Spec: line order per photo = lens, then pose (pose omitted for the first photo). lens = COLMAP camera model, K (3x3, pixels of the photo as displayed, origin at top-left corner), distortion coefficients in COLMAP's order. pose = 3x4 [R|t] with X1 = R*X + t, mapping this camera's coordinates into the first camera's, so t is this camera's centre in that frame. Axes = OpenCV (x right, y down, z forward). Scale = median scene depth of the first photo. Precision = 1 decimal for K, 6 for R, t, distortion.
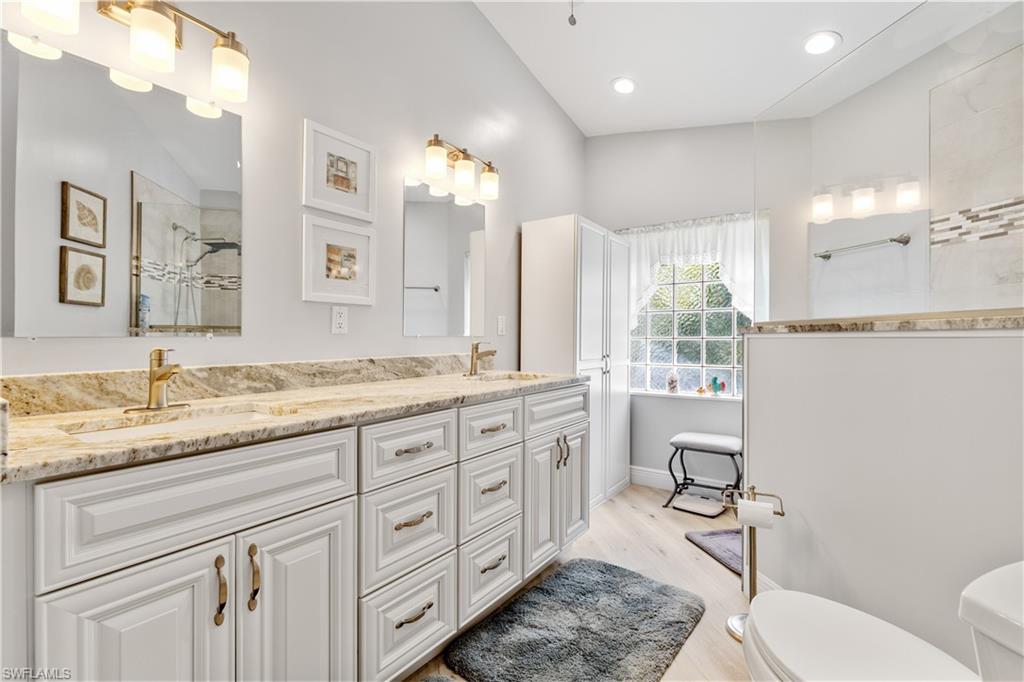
lens RADIAL K [[464.5, 0, 513.7], [0, 464.5, 338.2], [0, 0, 1]] dist [0.009342, 0.000364]
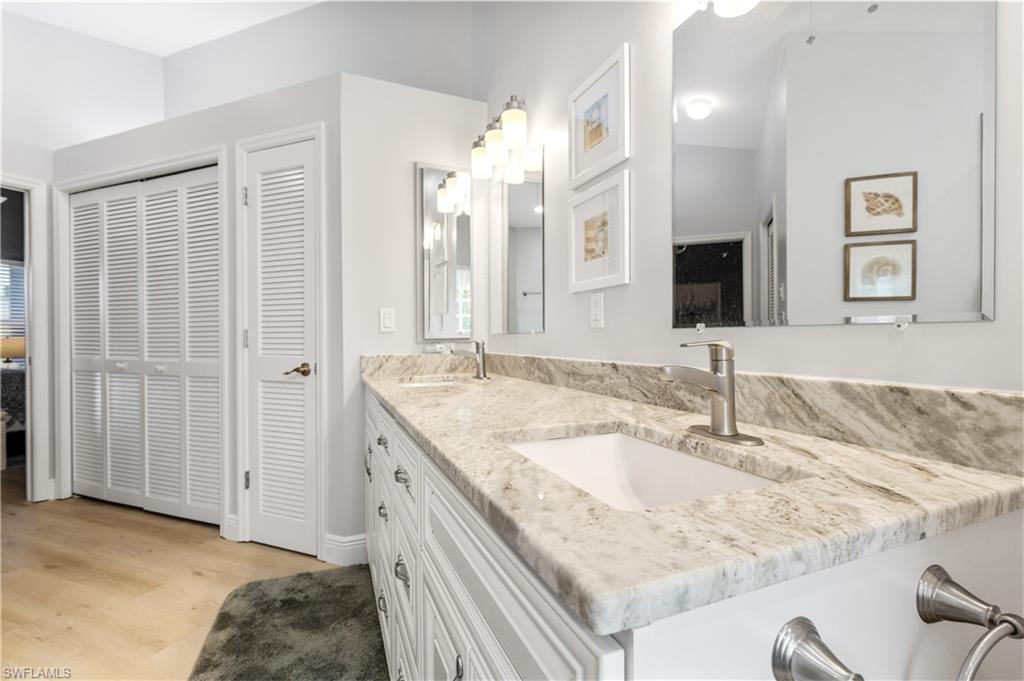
lens RADIAL K [[464.5, 0, 513.7], [0, 464.5, 337.7], [0, 0, 1]] dist [0.009342, 0.000364]
pose [[-0.513299, 0.000139, -0.858210, 0.342686], [-0.005053, 0.999982, 0.003184, 0.004844], [0.858195, 0.005971, -0.513289, 1.176065]]
